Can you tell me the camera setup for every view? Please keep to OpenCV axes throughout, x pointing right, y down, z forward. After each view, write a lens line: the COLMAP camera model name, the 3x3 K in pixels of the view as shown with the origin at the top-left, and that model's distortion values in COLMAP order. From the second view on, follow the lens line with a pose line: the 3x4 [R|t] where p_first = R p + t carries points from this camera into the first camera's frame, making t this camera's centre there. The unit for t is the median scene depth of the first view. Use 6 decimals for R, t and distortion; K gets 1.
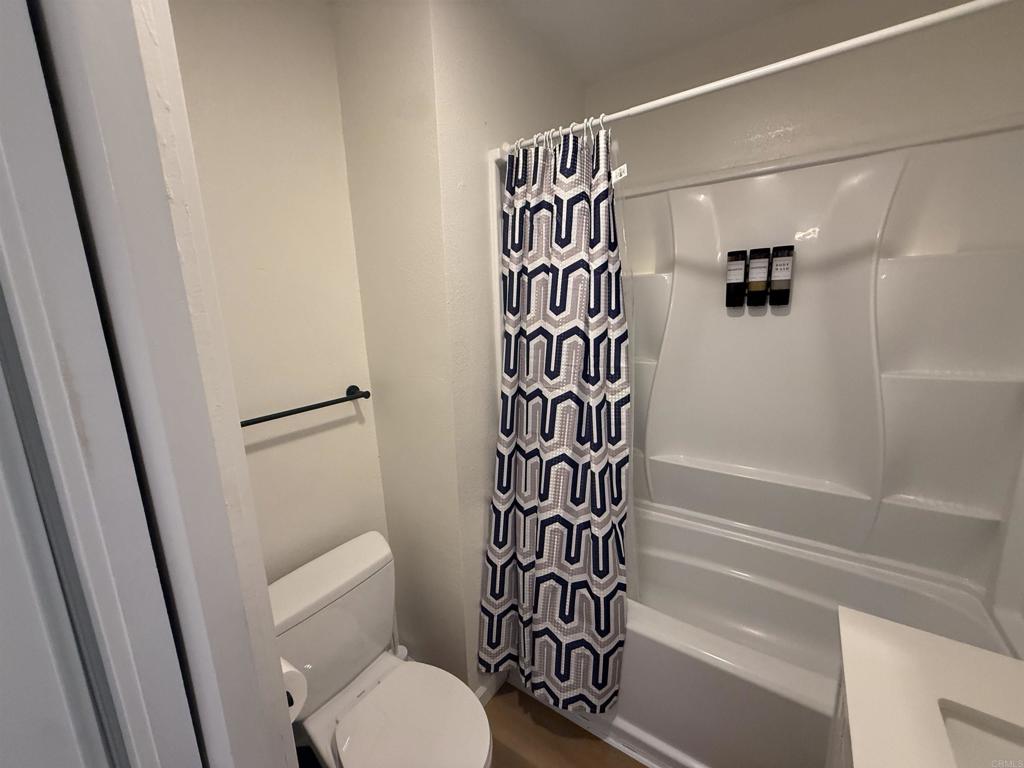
lens RADIAL K [[407.7, 0, 512.0], [0, 407.7, 384.0], [0, 0, 1]] dist [0.001486, 0.000070]
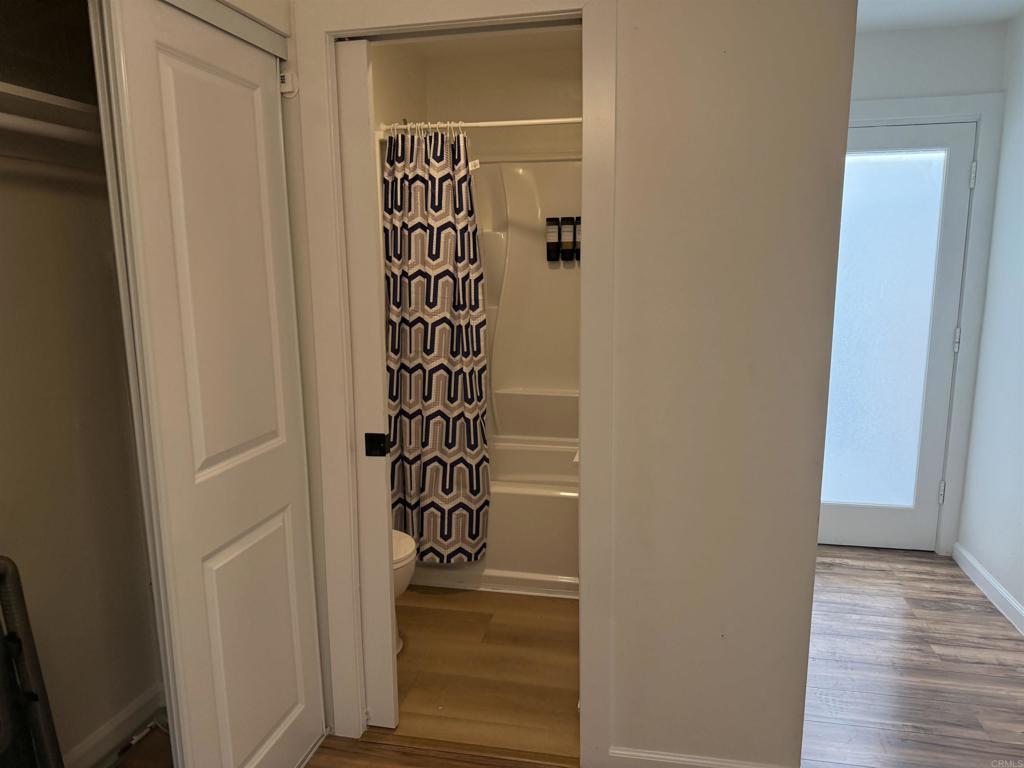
lens RADIAL K [[720.3, 0, 512.0], [0, 720.3, 384.0], [0, 0, 1]] dist [0.157677, -0.000071]
pose [[0.921464, -0.035521, 0.386836, -0.589066], [0.047830, 0.998608, -0.022238, 0.303627], [-0.385507, 0.038994, 0.921881, -1.301036]]
